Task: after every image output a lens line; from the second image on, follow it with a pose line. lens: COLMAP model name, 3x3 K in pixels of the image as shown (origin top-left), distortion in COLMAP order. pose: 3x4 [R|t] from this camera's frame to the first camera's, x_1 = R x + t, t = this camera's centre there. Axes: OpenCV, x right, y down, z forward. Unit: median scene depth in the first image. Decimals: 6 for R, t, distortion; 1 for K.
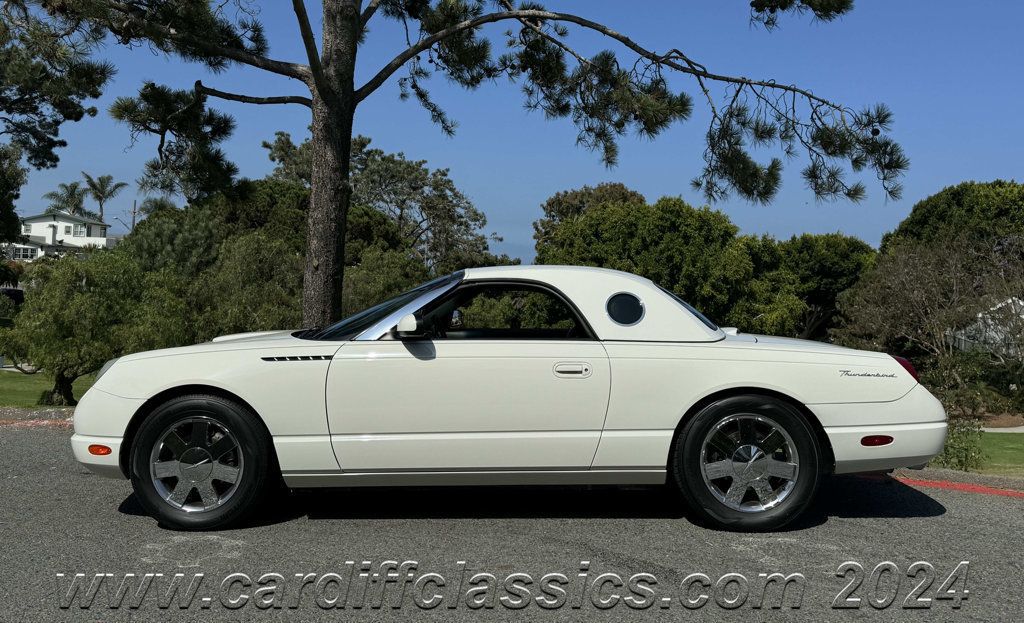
lens RADIAL K [[852.7, 0, 463.0], [0, 852.7, 273.7], [0, 0, 1]] dist [0.008120, -0.070813]
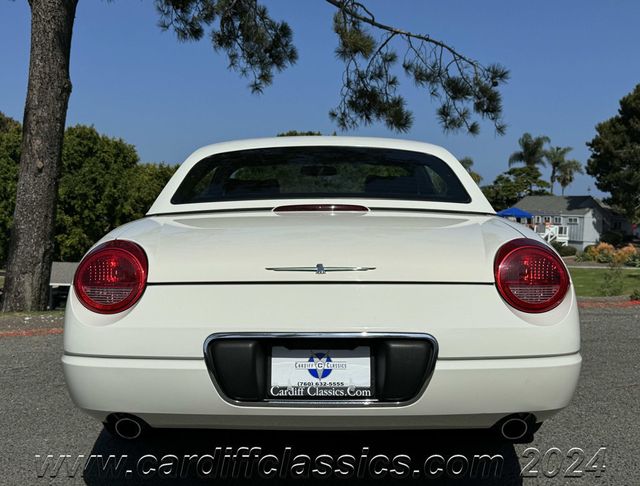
lens RADIAL K [[717.5, 0, 315.6], [0, 717.5, 250.4], [0, 0, 1]] dist [0.215914, -0.547160]
pose [[0.794622, -0.031500, 0.606287, -0.112750], [-0.011521, 0.997691, 0.066935, 0.006409], [-0.606996, -0.060174, 0.792424, 0.052019]]
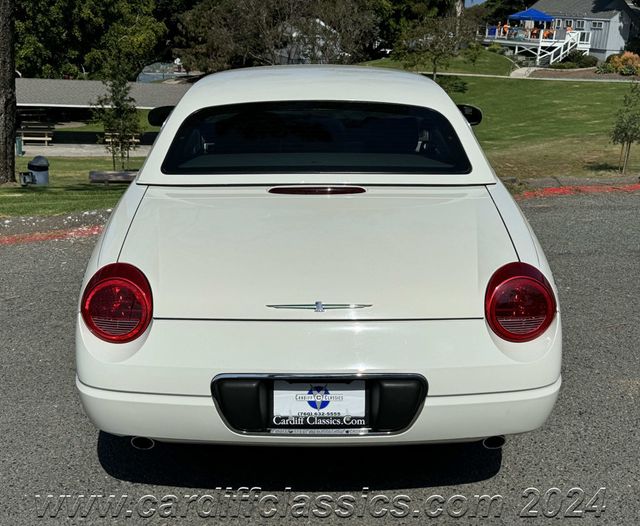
lens RADIAL K [[785.1, 0, 314.8], [0, 785.1, 272.5], [0, 0, 1]] dist [0.201823, -0.479913]
pose [[0.786537, -0.192917, 0.586636, -0.115004], [-0.014705, 0.943832, 0.330098, -0.007397], [-0.617368, -0.268261, 0.739522, 0.050344]]
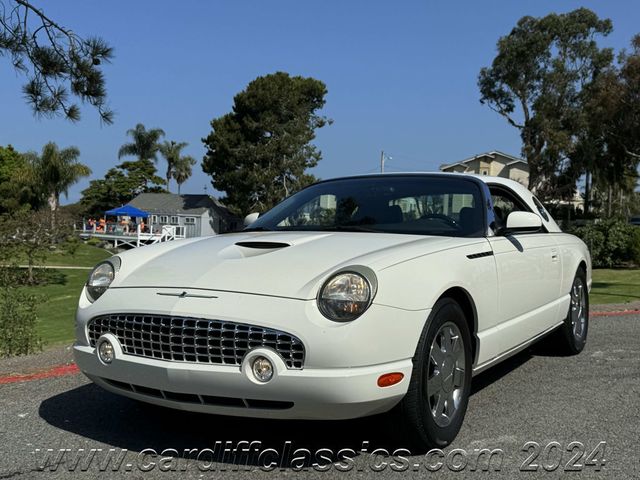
lens RADIAL K [[790.8, 0, 320.0], [0, 790.8, 240.0], [0, 0, 1]] dist [0.192457, -0.420282]
pose [[0.405968, -0.029161, 0.913422, -0.090597], [-0.026768, 0.998683, 0.043780, 0.003697], [-0.913495, -0.042224, 0.404652, 0.066971]]
